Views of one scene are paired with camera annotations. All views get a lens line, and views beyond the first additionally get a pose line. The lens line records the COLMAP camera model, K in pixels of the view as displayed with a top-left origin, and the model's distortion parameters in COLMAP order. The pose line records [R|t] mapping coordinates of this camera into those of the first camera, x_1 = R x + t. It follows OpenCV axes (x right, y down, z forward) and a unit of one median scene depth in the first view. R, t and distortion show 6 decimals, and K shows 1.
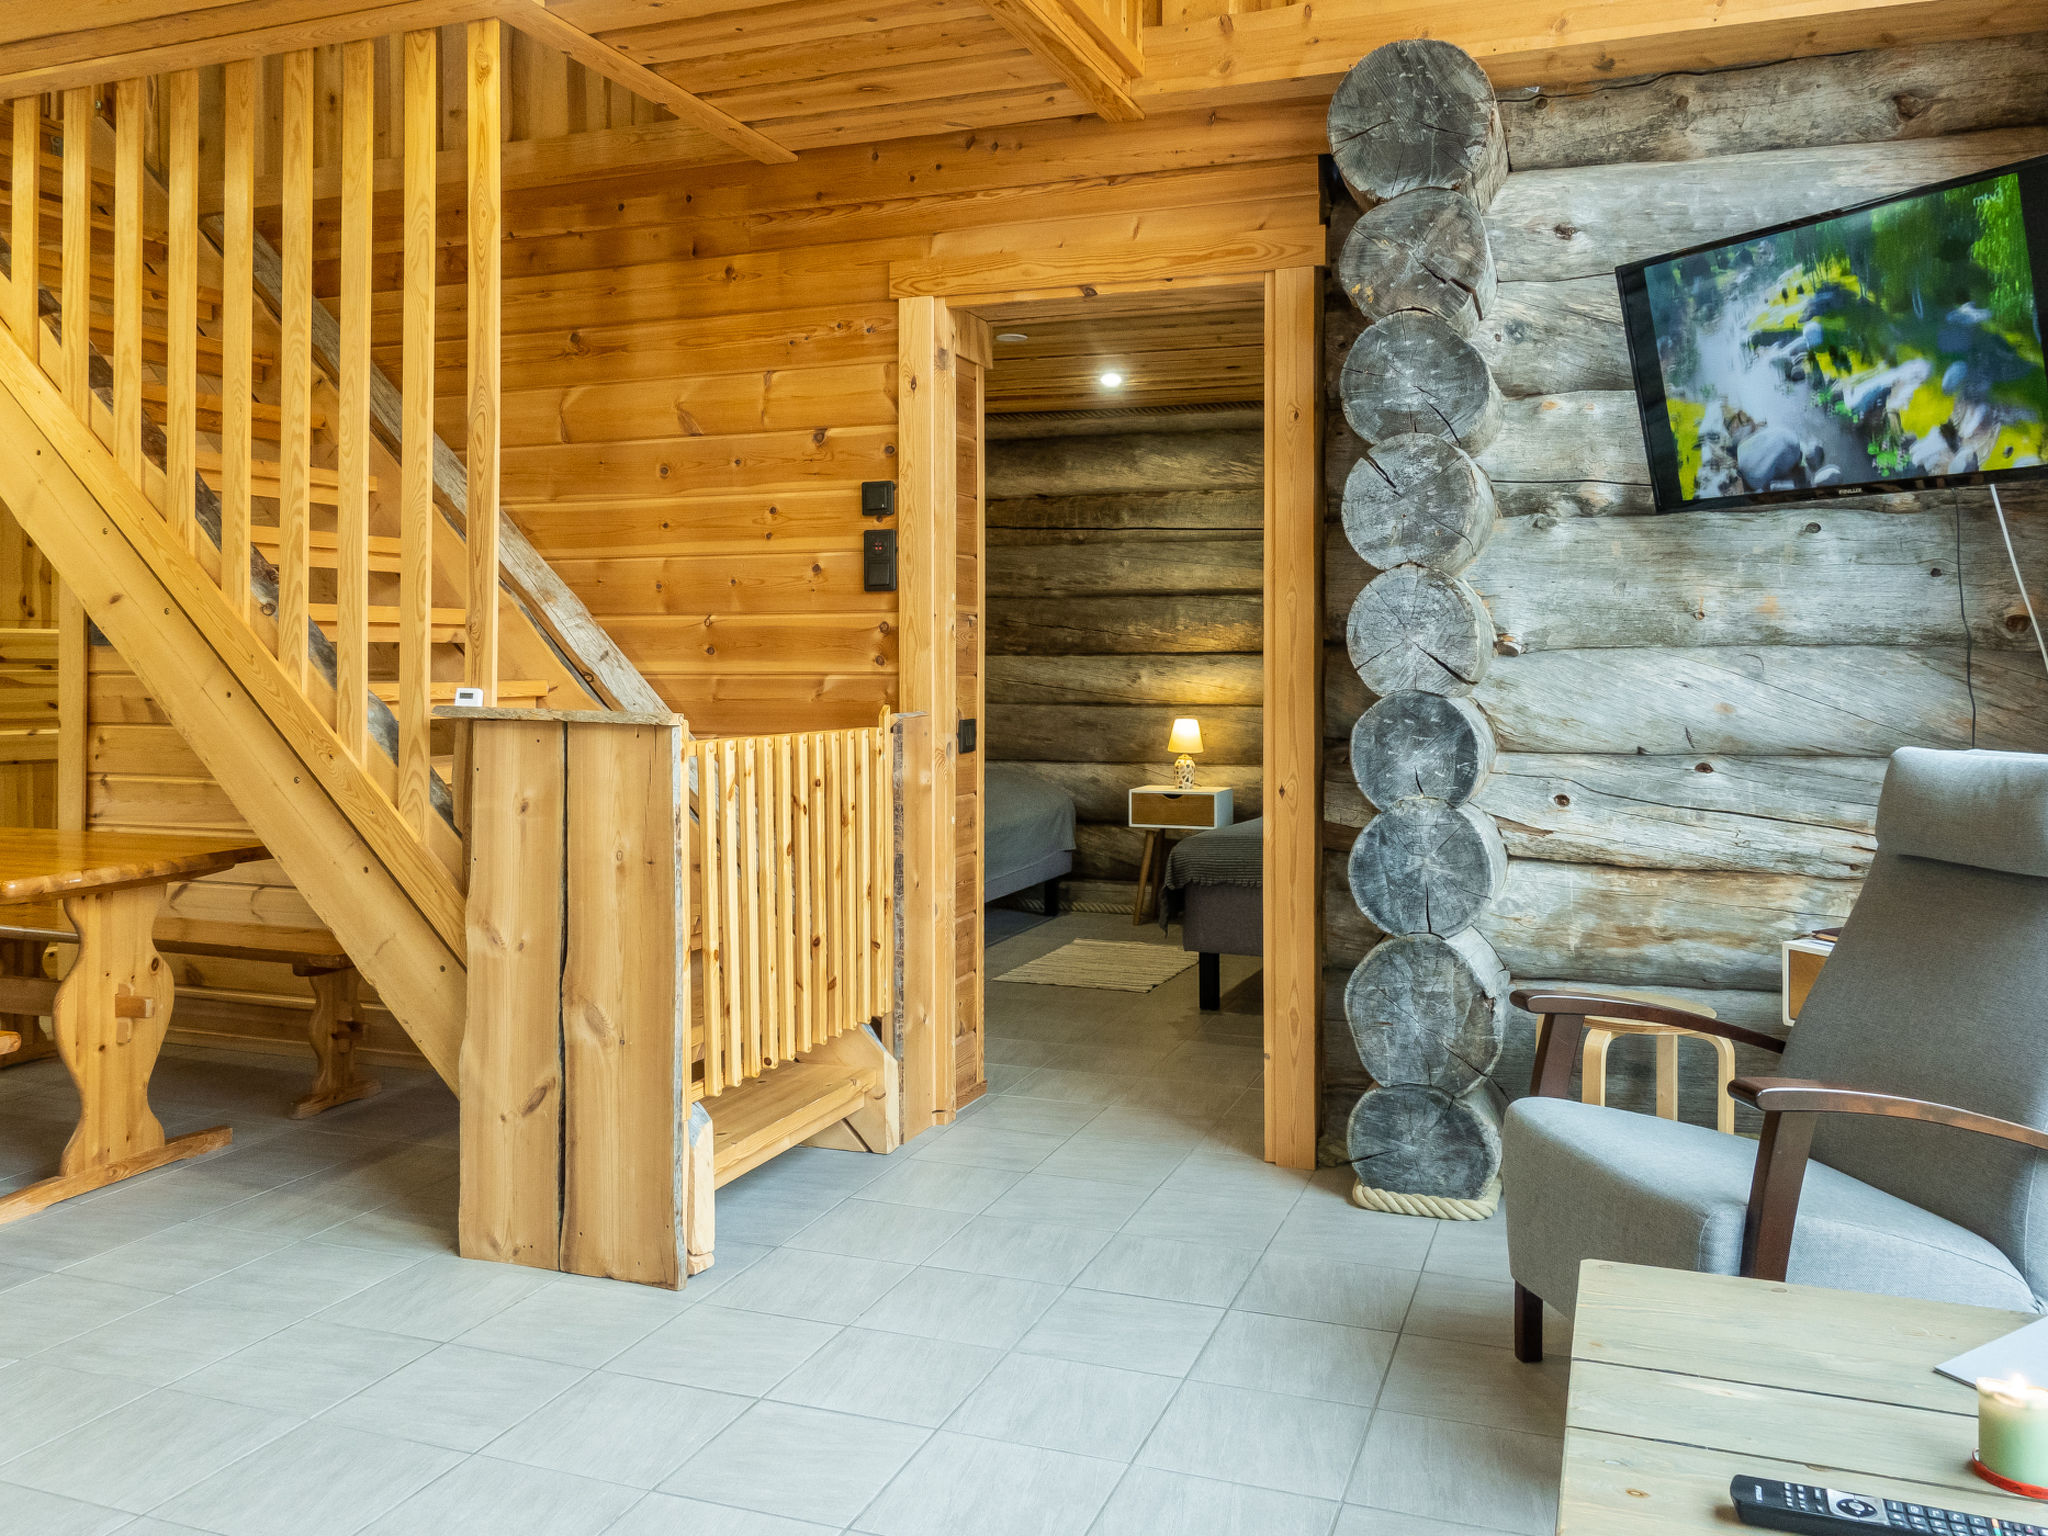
lens RADIAL K [[1641.7, 0, 1030.5], [0, 1641.7, 657.9], [0, 0, 1]] dist [0.005871, -0.002813]
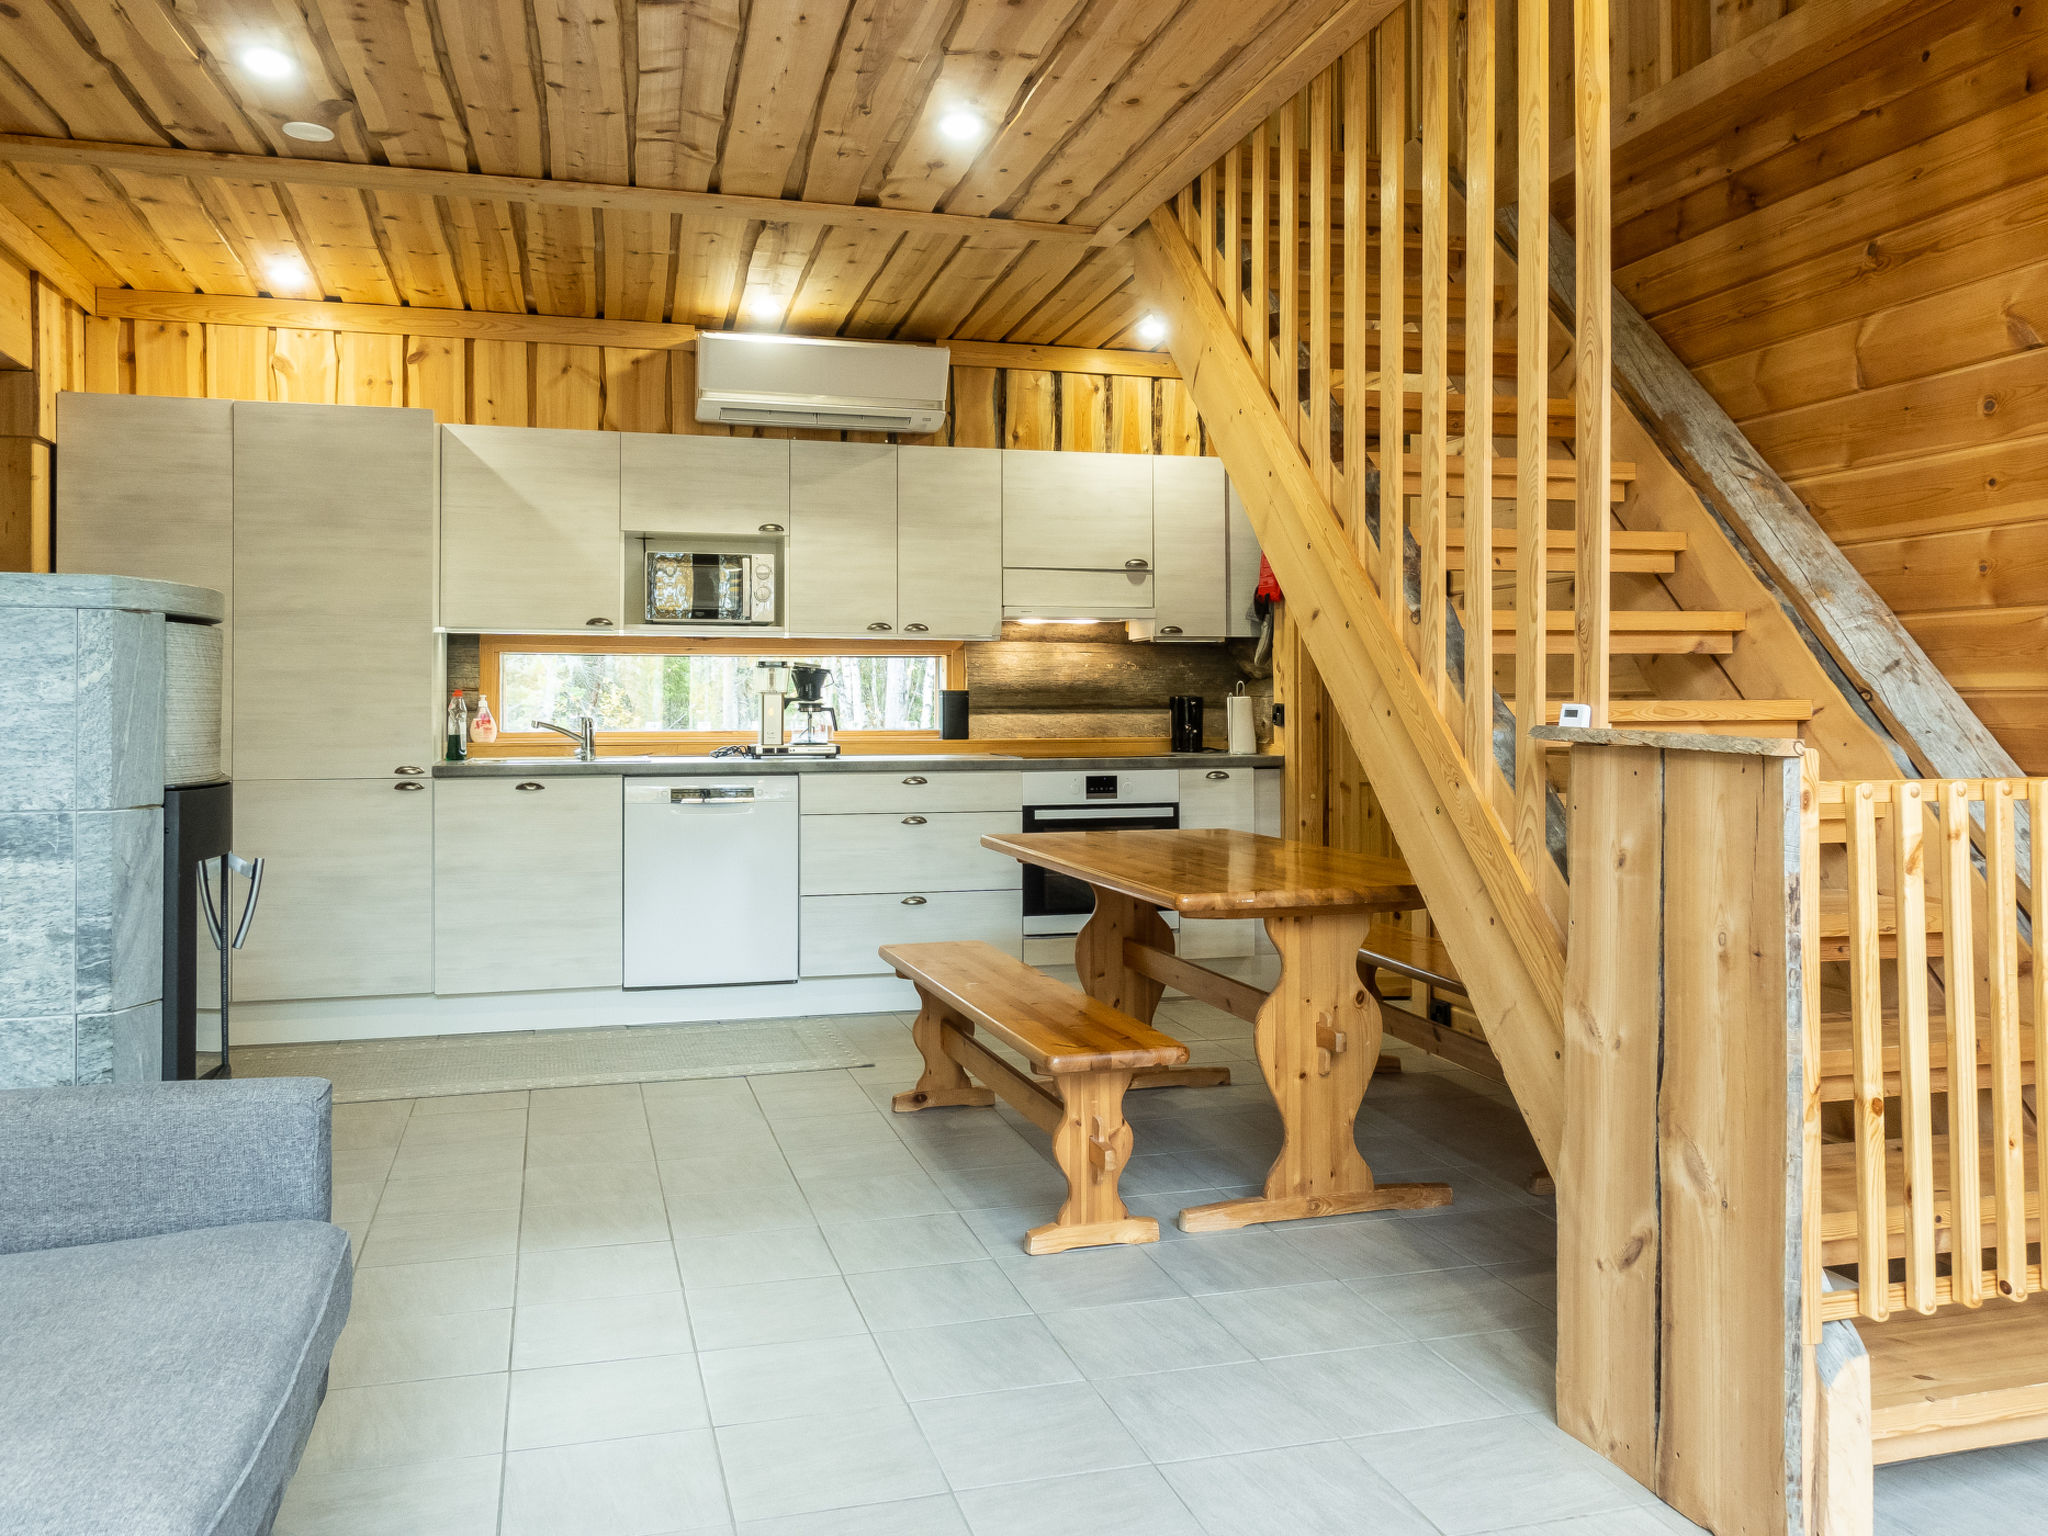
lens RADIAL K [[1634.7, 0, 1032.9], [0, 1634.7, 692.9], [0, 0, 1]] dist [0.006319, -0.002763]
pose [[0.597592, -0.006830, -0.801771, 0.122050], [0.005991, 0.999974, -0.004054, 0.013661], [0.801778, -0.002381, 0.597618, 0.301505]]
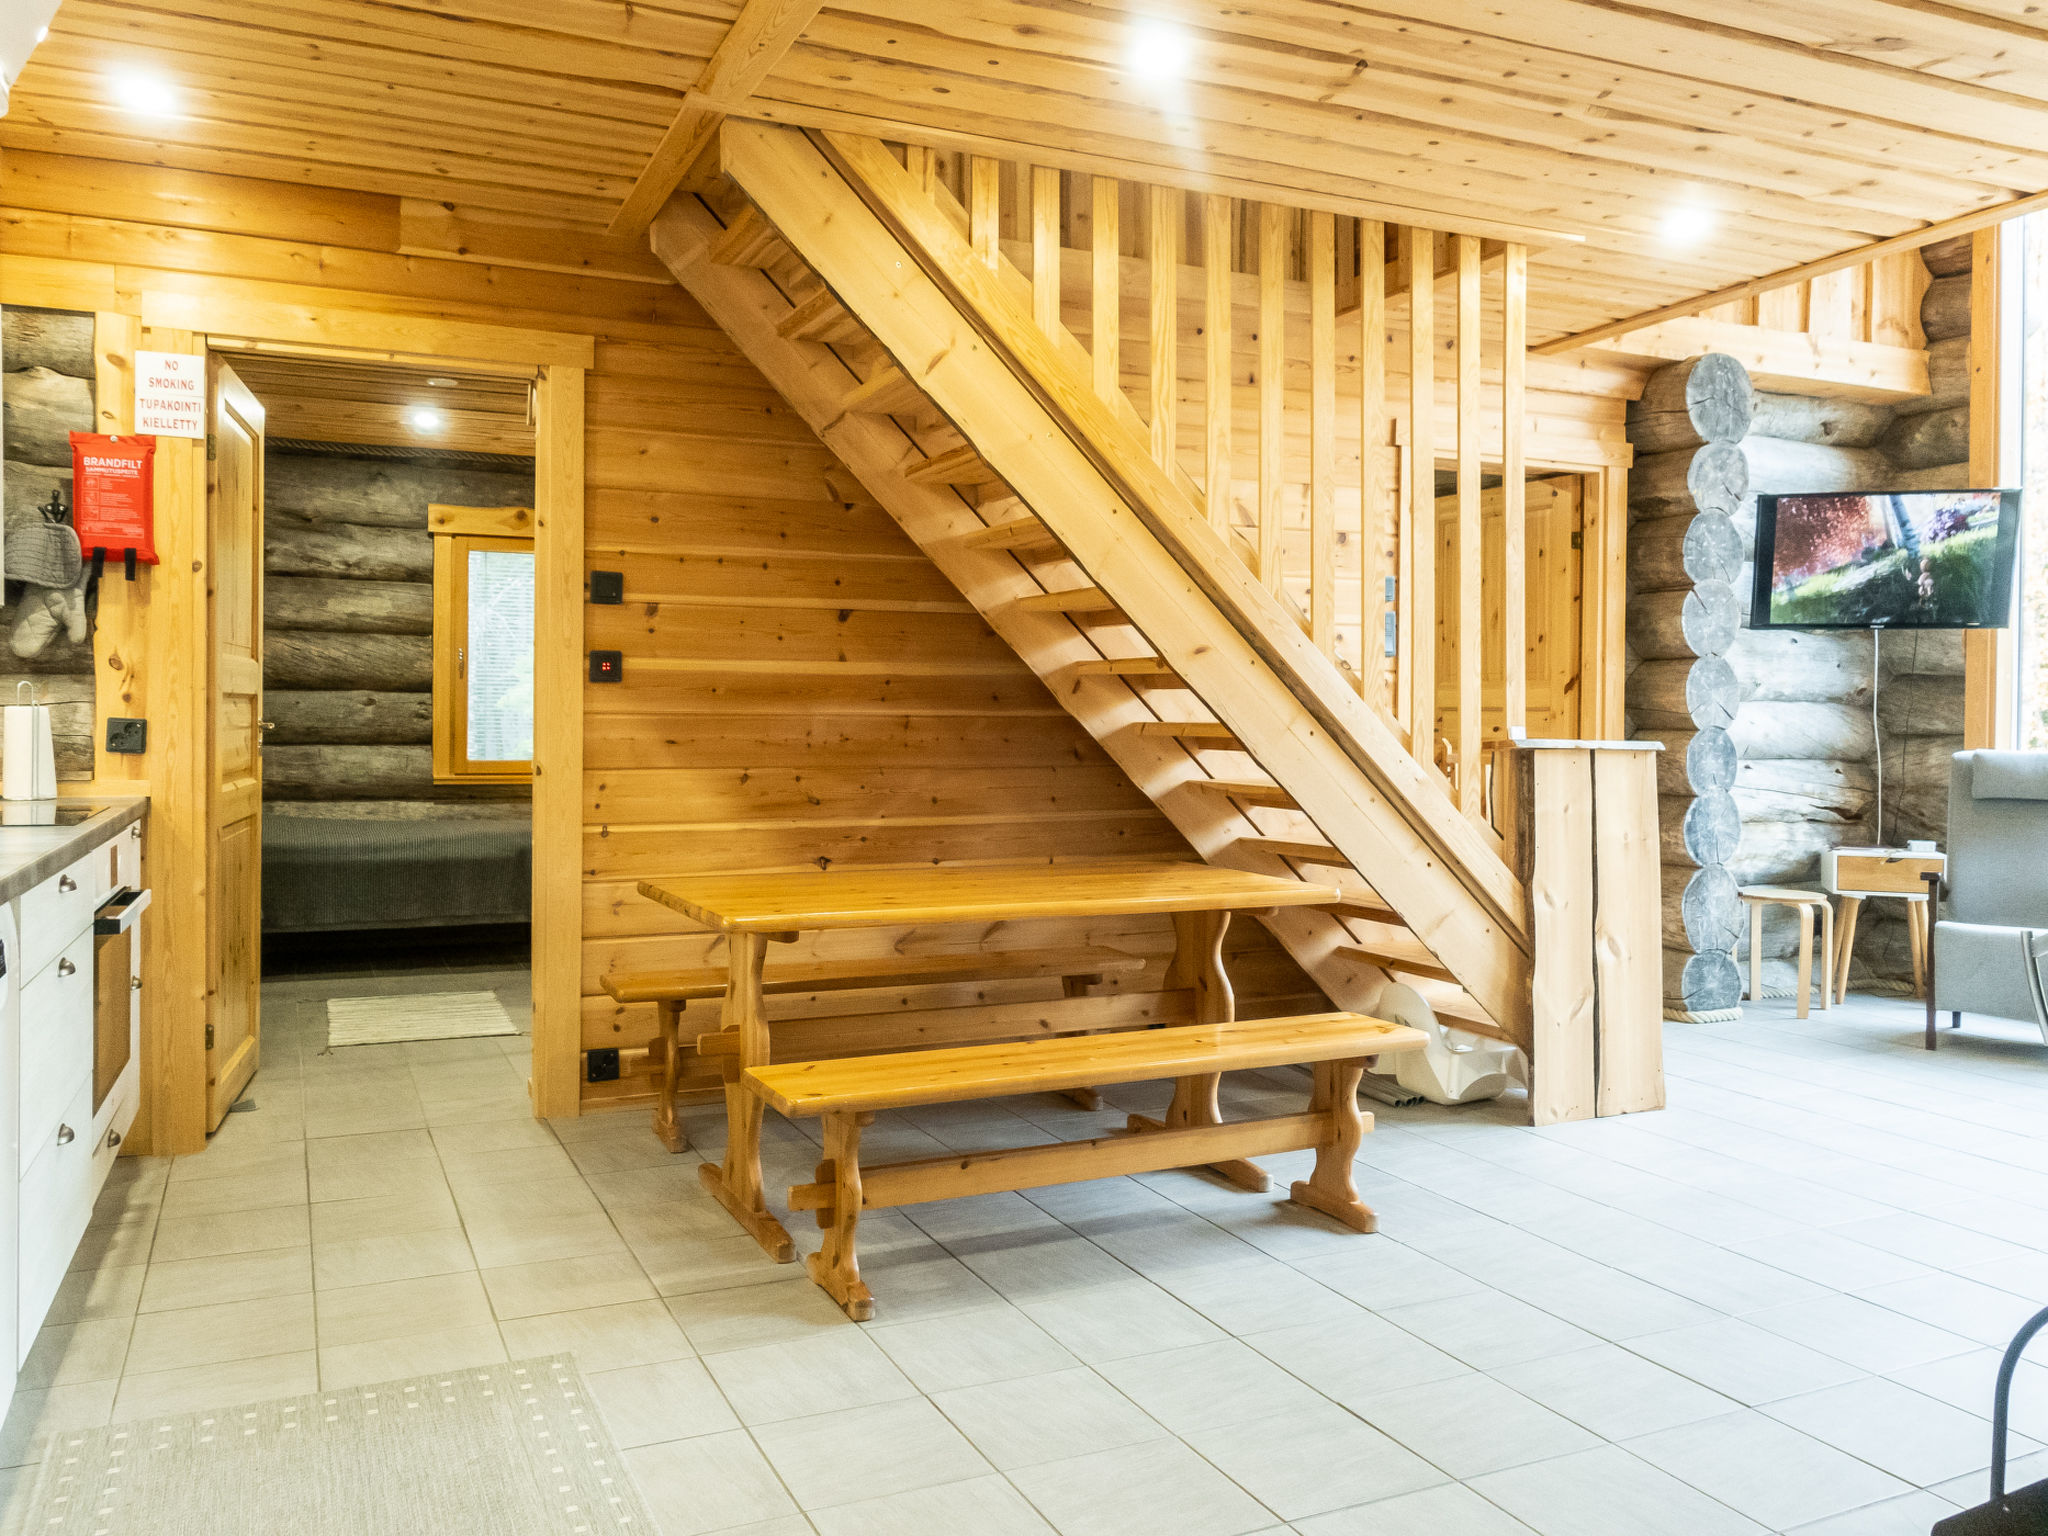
lens RADIAL K [[1587.1, 0, 1015.5], [0, 1587.1, 757.7], [0, 0, 1]] dist [-0.001031, -0.000581]
pose [[0.708234, -0.017787, 0.705753, -1.483247], [-0.009845, 0.999336, 0.035066, 0.001214], [-0.705909, -0.031783, 0.707589, 0.323676]]
